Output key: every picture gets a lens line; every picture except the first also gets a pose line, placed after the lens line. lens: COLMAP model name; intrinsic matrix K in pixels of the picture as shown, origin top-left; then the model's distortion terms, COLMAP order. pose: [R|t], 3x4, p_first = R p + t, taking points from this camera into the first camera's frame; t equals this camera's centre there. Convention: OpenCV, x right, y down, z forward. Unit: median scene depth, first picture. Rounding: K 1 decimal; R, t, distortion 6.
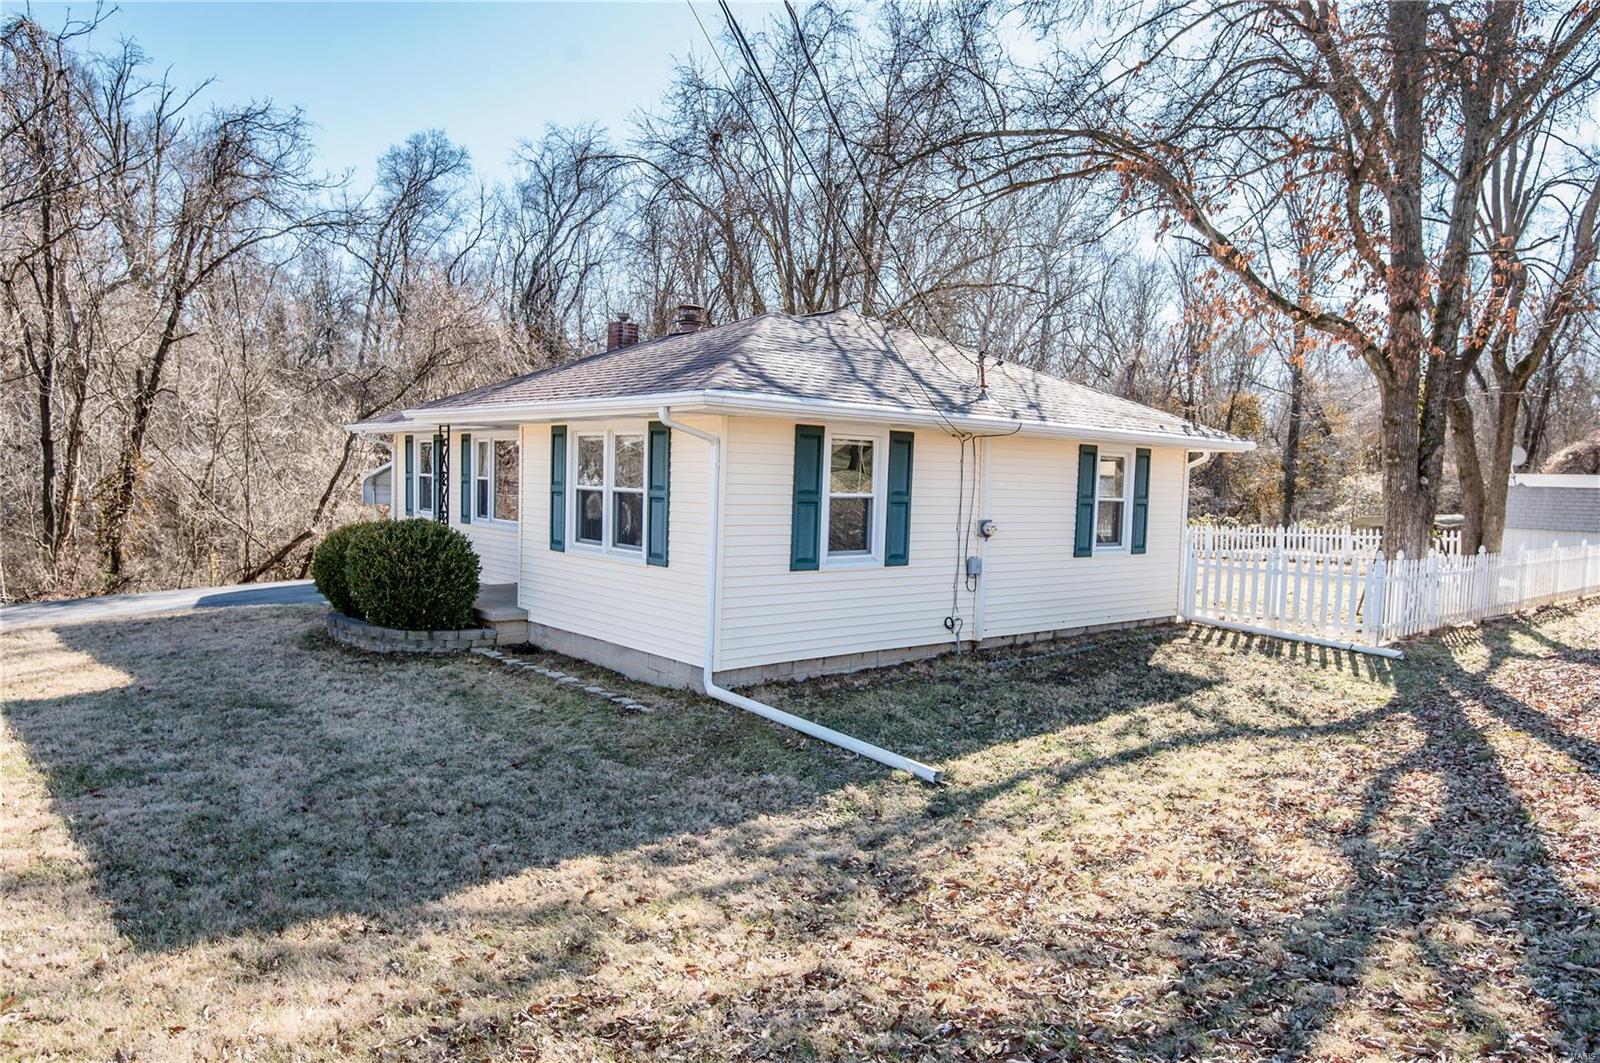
lens RADIAL K [[1050.2, 0, 800.0], [0, 1050.2, 531.5], [0, 0, 1]] dist [0.001038, -0.000192]
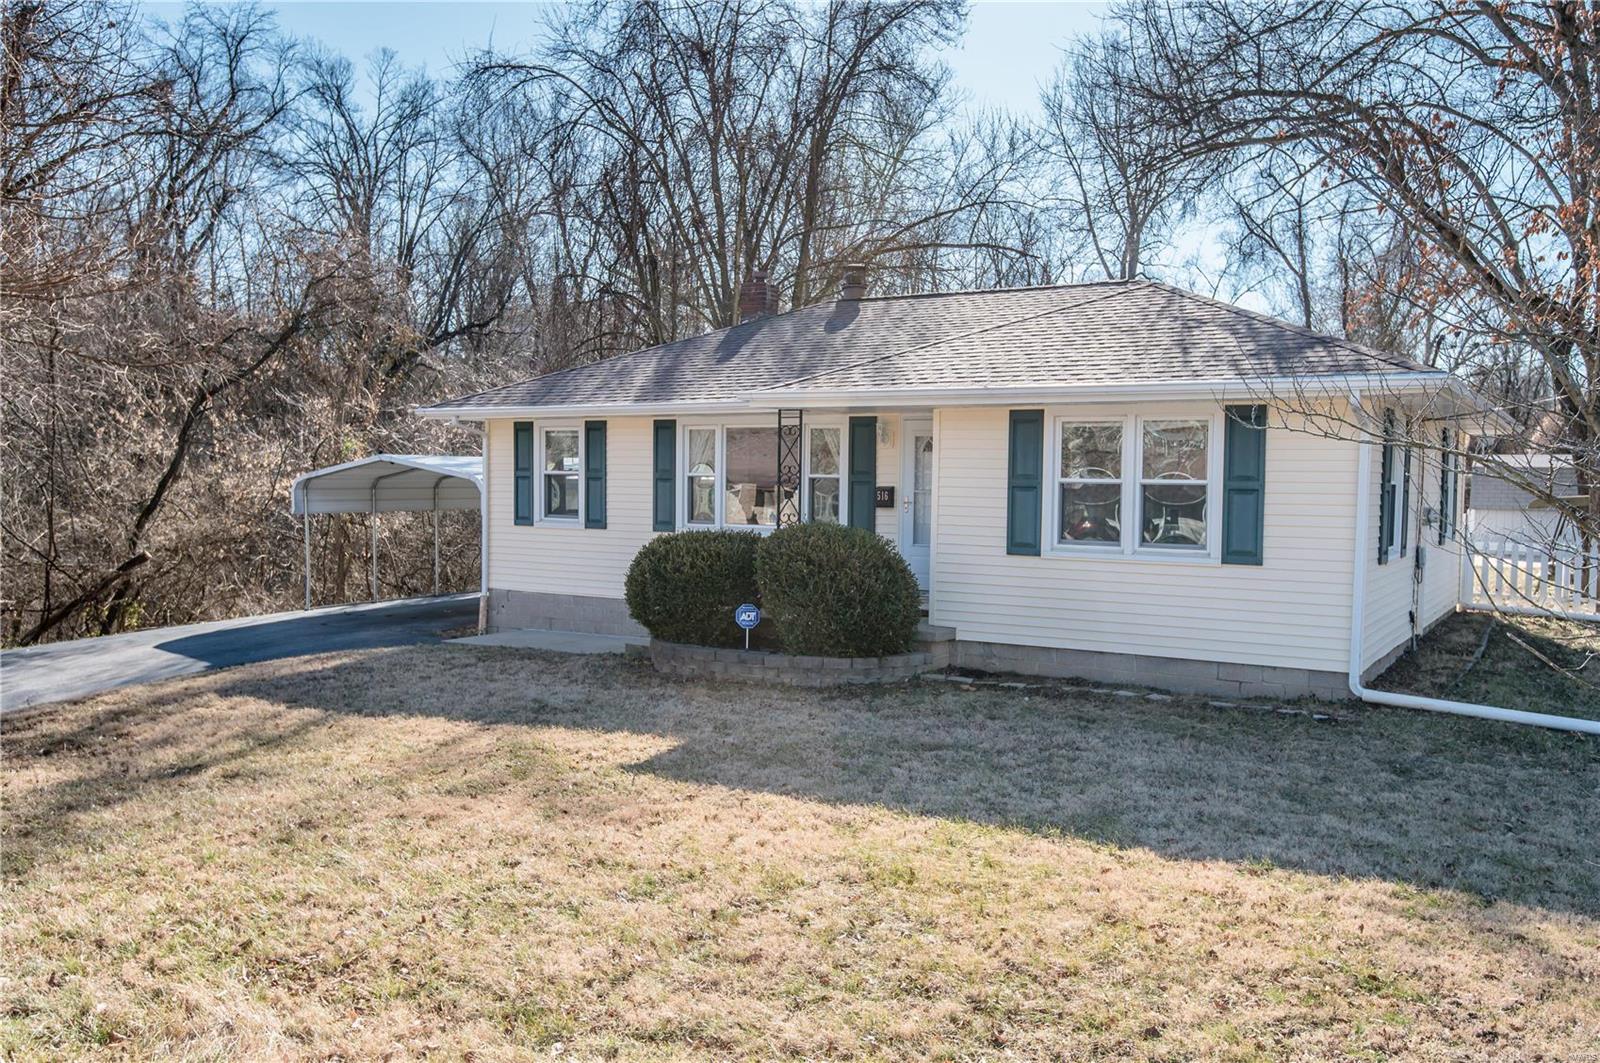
lens RADIAL K [[1289.9, 0, 800.0], [0, 1289.9, 531.5], [0, 0, 1]] dist [0.046926, 0.001442]
pose [[0.963572, -0.038821, 0.264617, -0.695312], [0.039233, 0.999223, 0.003727, -0.012358], [-0.264556, 0.006790, 0.964346, 0.019072]]
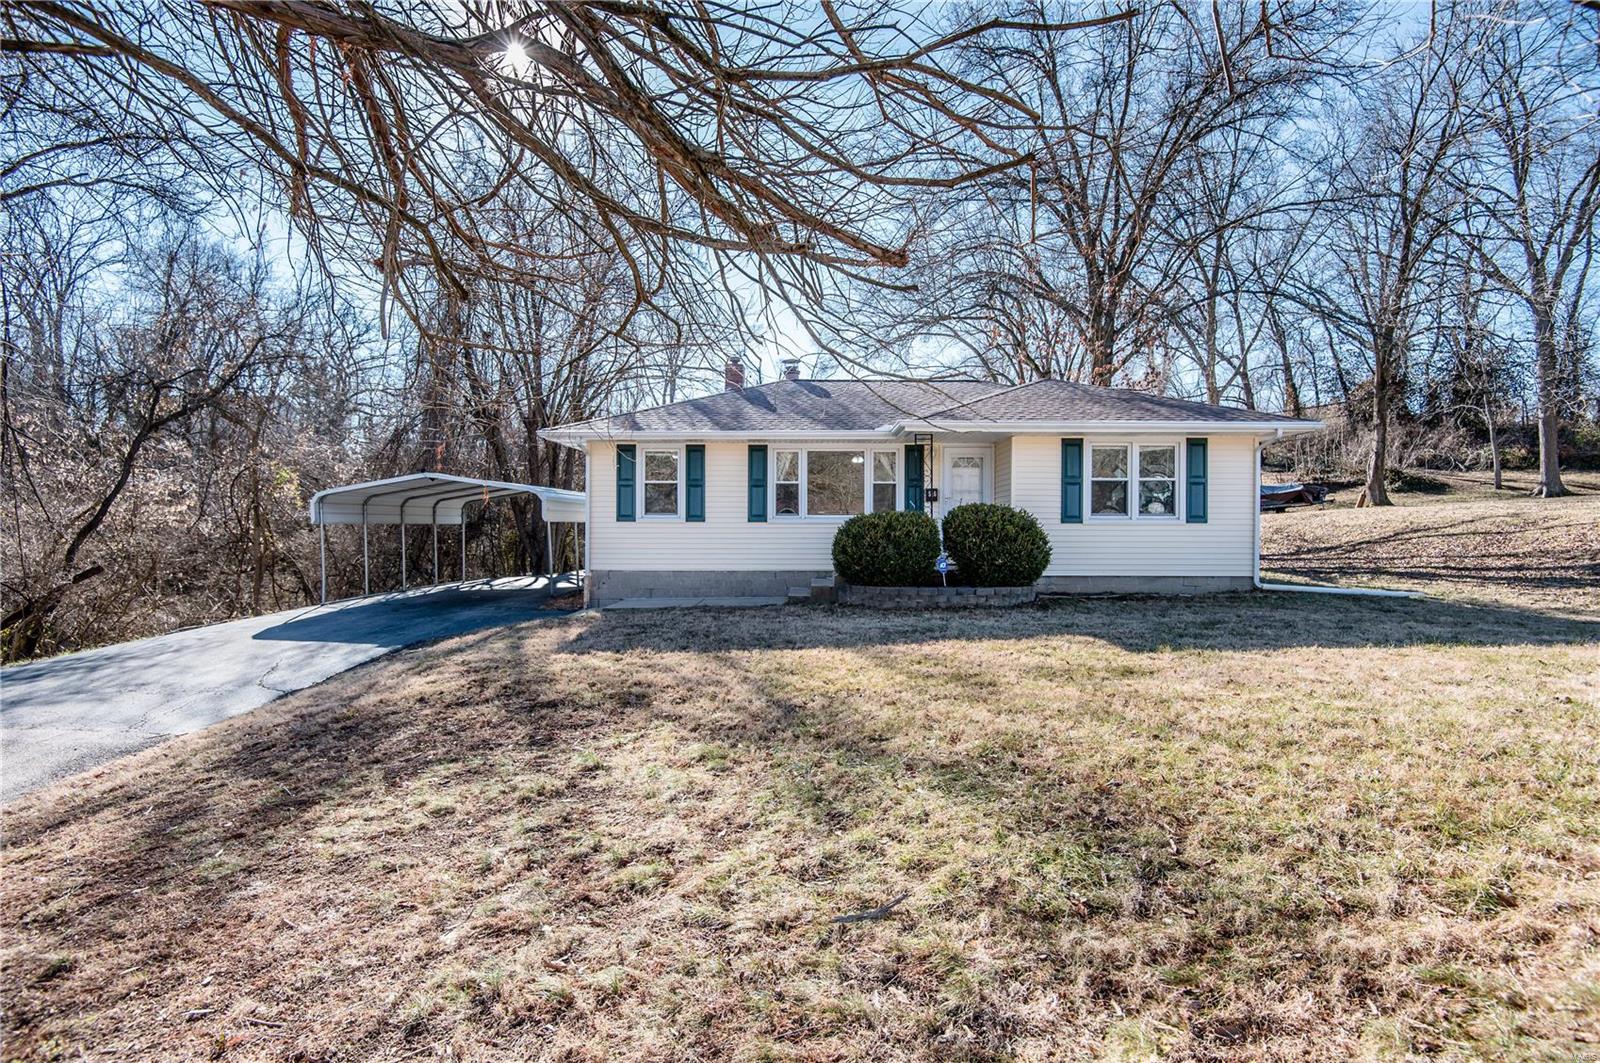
lens RADIAL K [[609.9, 0, 800.0], [0, 609.9, 531.5], [0, 0, 1]] dist [0.114419, -0.000002]
pose [[0.655194, -0.105109, 0.748113, -1.164058], [0.069715, 0.994461, 0.078664, -0.067970], [-0.752237, 0.000615, 0.658892, 0.704746]]
